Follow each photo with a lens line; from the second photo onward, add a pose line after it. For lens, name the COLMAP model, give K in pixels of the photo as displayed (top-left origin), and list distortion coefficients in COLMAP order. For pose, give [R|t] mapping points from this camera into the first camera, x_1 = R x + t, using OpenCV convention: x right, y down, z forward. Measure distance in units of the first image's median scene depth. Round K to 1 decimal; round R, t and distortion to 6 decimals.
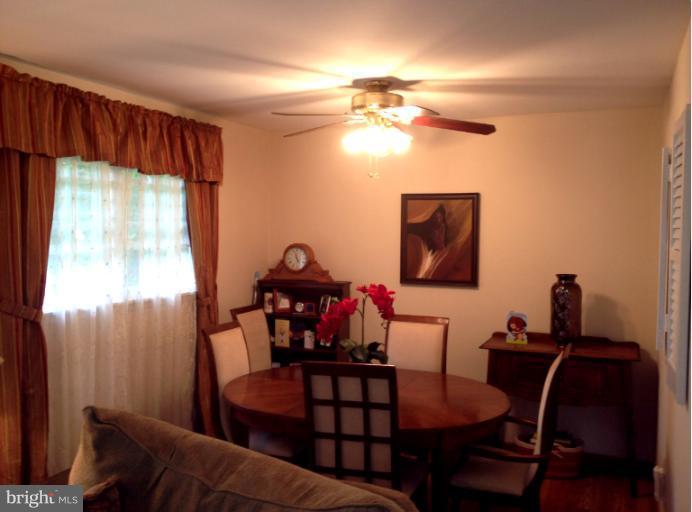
lens RADIAL K [[643.7, 0, 343.0], [0, 643.7, 256.9], [0, 0, 1]] dist [0.139583, -0.272468]
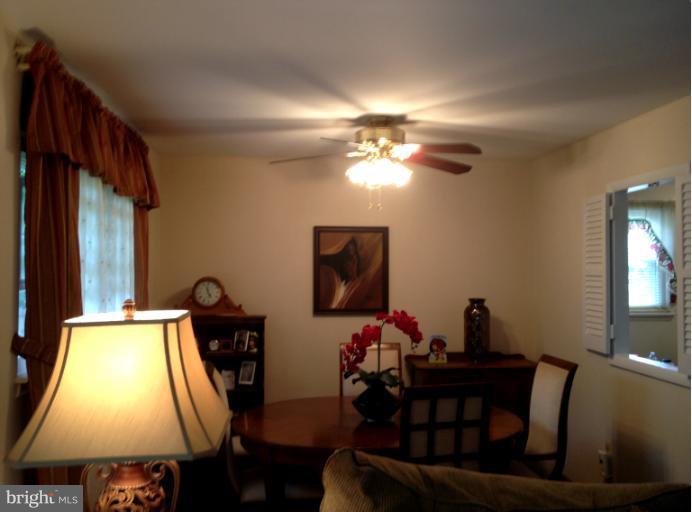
lens RADIAL K [[643.7, 0, 343.0], [0, 643.7, 256.9], [0, 0, 1]] dist [0.139583, -0.272468]
pose [[0.881843, -0.001589, 0.471540, -0.359726], [0.029749, 0.998190, -0.052270, 0.005546], [-0.470603, 0.060121, 0.880294, 0.088379]]
